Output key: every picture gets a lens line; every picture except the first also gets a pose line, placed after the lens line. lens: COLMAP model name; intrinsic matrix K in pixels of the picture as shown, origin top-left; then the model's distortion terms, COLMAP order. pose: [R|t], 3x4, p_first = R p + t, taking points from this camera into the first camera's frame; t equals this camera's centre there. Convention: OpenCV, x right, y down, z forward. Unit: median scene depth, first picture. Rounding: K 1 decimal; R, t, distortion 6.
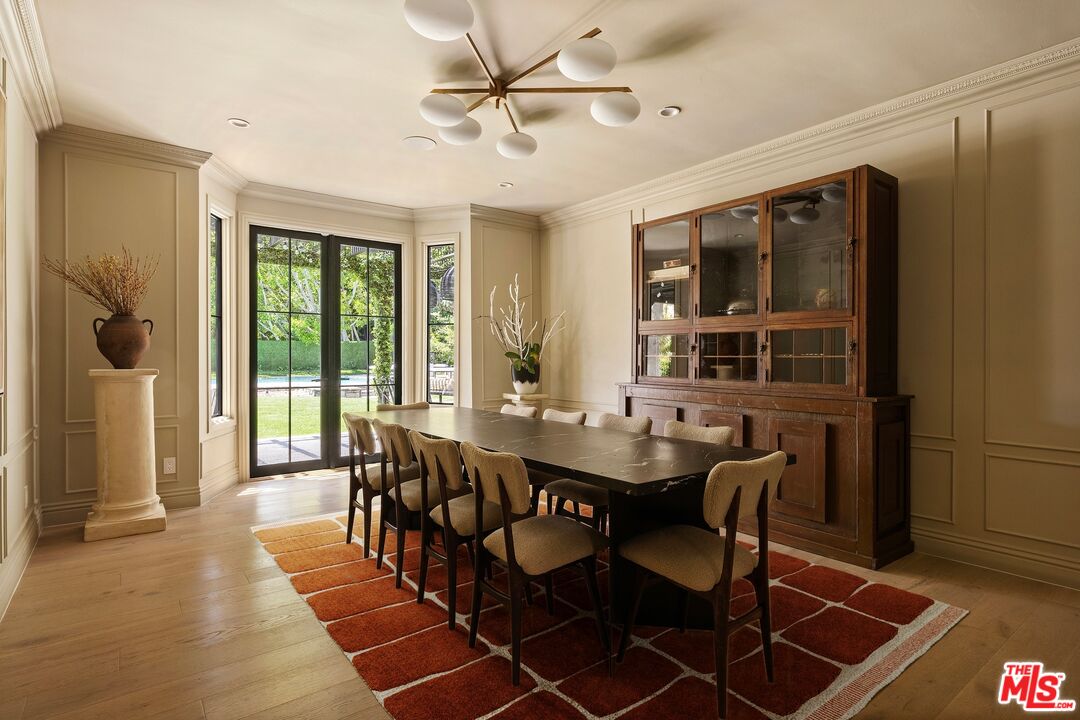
lens RADIAL K [[567.7, 0, 540.0], [0, 567.7, 360.0], [0, 0, 1]] dist [-0.000872, 0.000547]
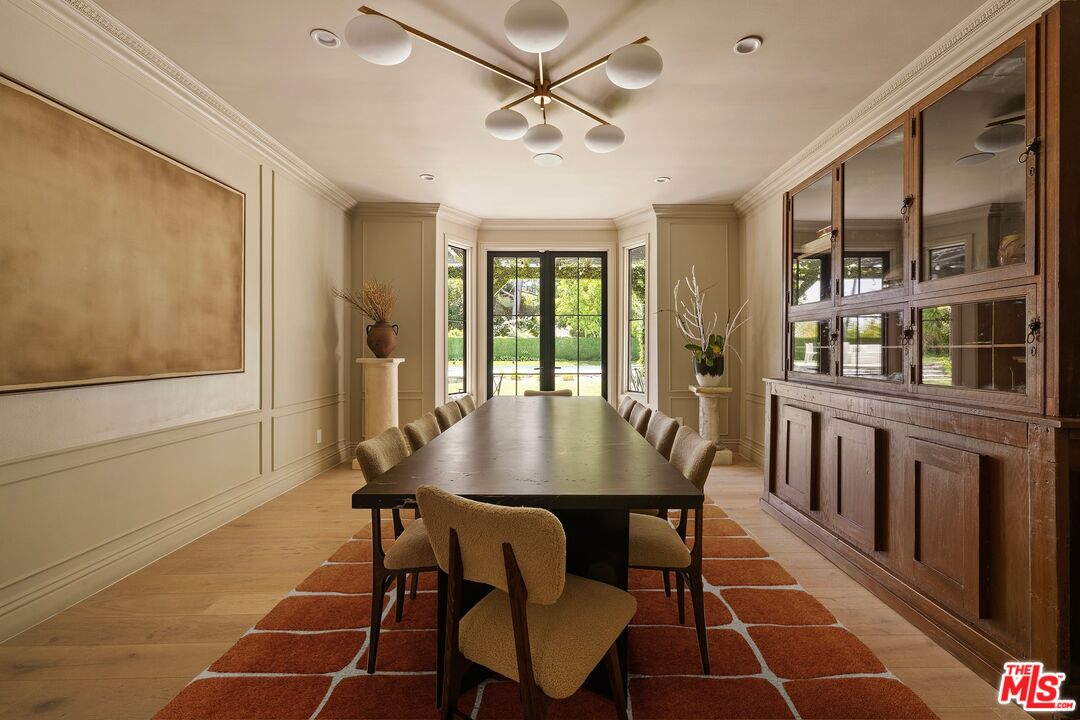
lens RADIAL K [[471.3, 0, 538.1], [0, 471.3, 351.2], [0, 0, 1]] dist [-0.000209, 0.000325]
pose [[0.800893, -0.001426, -0.598806, 0.283280], [-0.000376, 0.999996, -0.002885, 0.000847], [0.598807, 0.002536, 0.800889, 0.205435]]
